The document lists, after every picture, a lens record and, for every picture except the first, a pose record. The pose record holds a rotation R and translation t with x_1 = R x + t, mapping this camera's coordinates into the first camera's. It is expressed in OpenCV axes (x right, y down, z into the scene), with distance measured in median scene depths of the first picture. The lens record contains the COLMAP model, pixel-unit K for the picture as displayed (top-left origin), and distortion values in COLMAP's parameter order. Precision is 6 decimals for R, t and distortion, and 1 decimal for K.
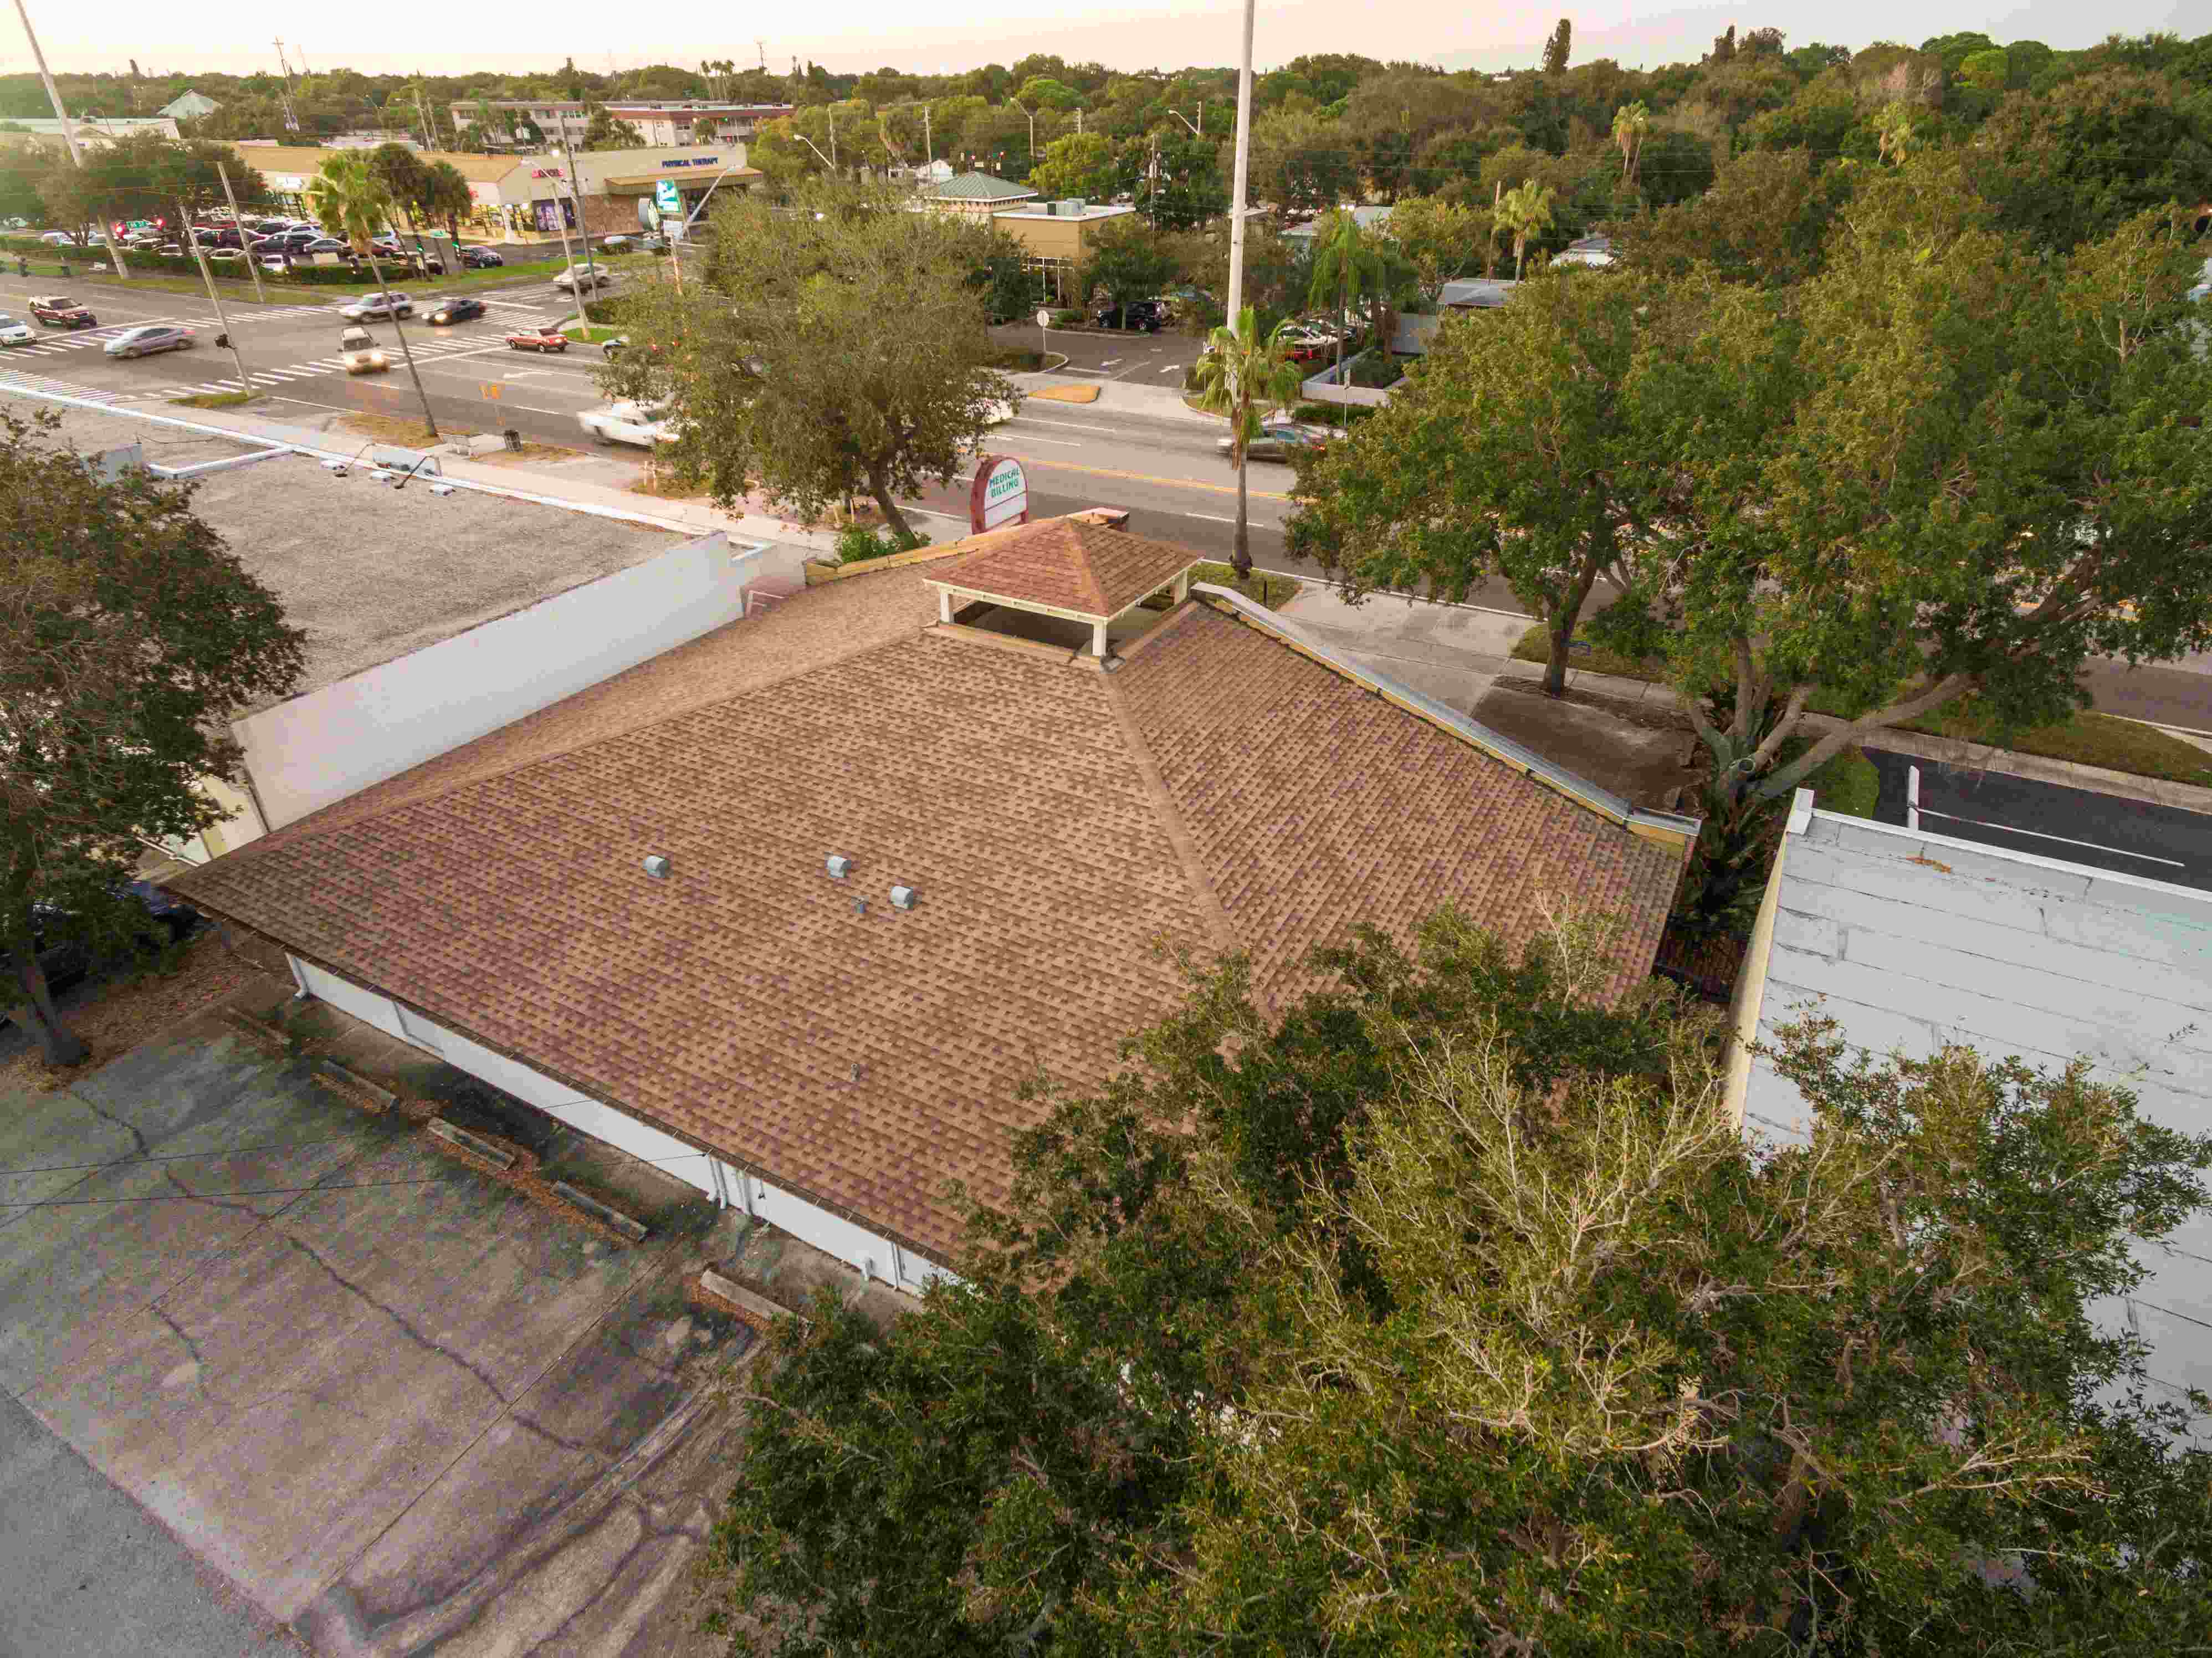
lens RADIAL K [[1240.4, 0, 1100.2], [0, 1240.4, 840.9], [0, 0, 1]] dist [0.006553, 0.000952]
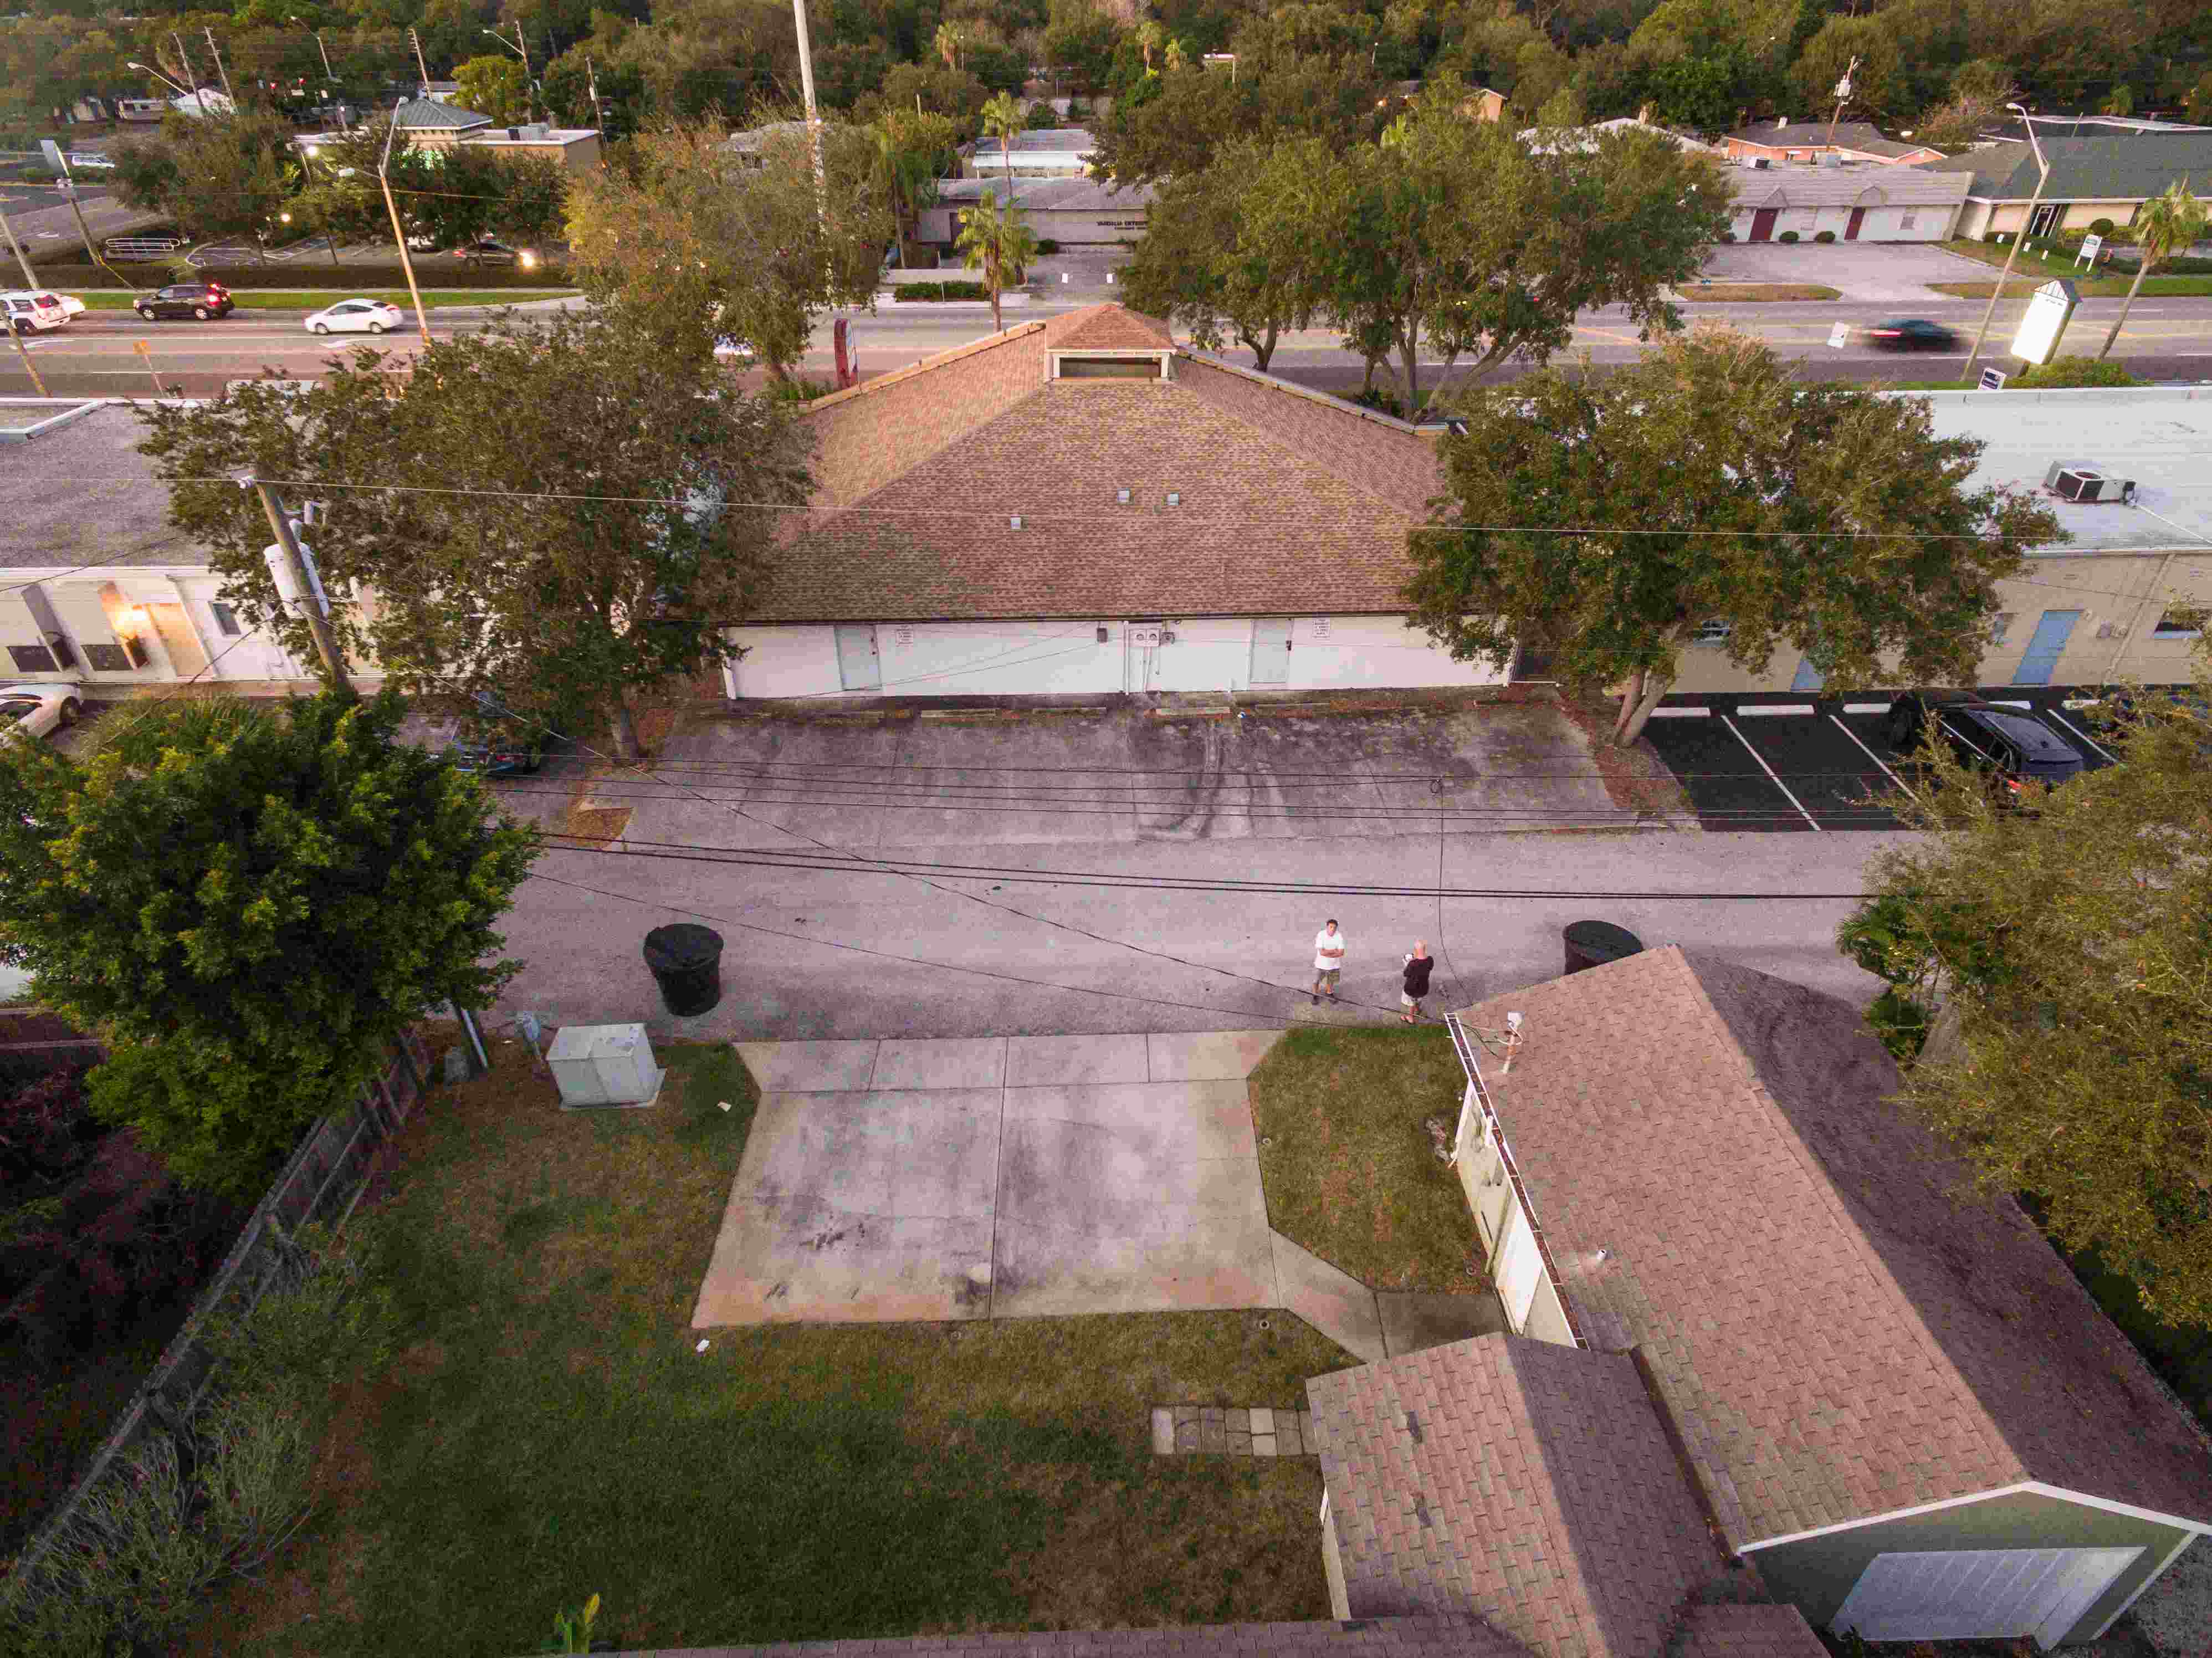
lens RADIAL K [[1243.5, 0, 1110.3], [0, 1243.5, 835.1], [0, 0, 1]] dist [0.010001, 0.000976]
pose [[0.853062, -0.289643, 0.434042, -1.008774], [0.269653, 0.956822, 0.108529, 0.252688], [-0.446736, 0.024459, 0.894332, -0.496810]]
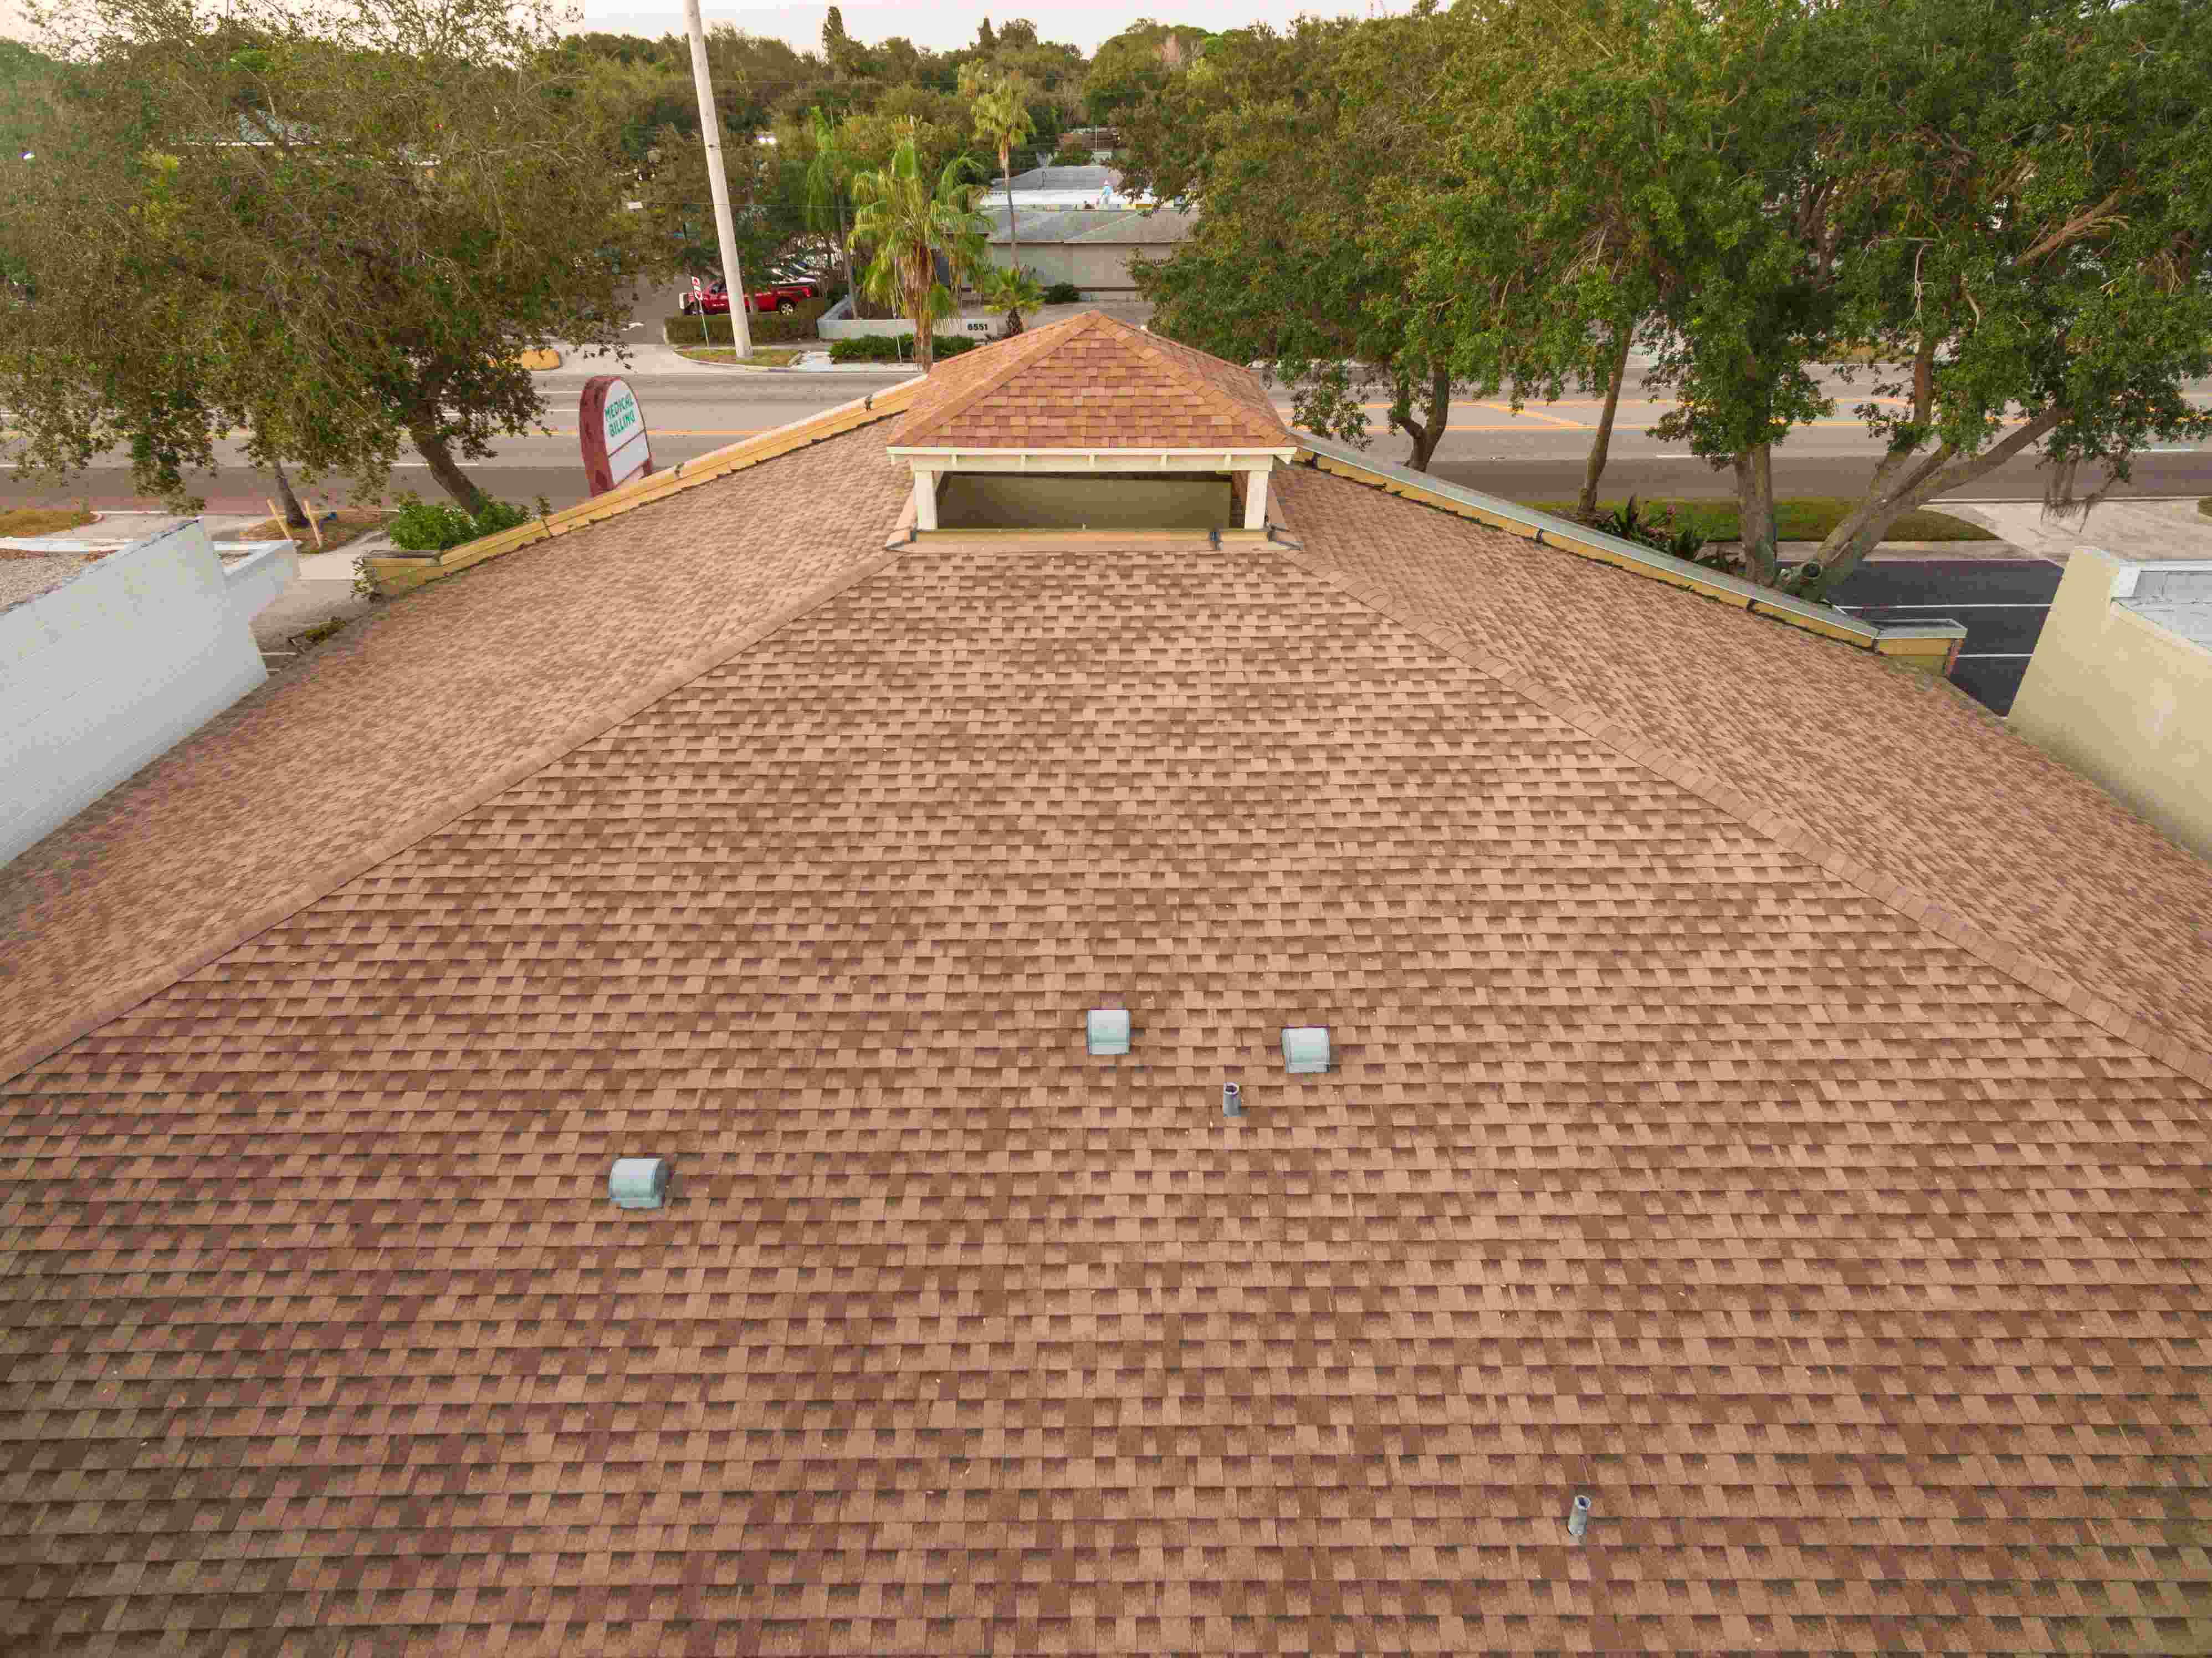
lens RADIAL K [[1243.5, 0, 1110.3], [0, 1243.5, 835.1], [0, 0, 1]] dist [0.010001, 0.000976]
pose [[0.871444, -0.255431, 0.418737, -0.335583], [0.260301, 0.964404, 0.046572, -0.059279], [-0.415728, 0.068413, 0.906912, 0.530745]]
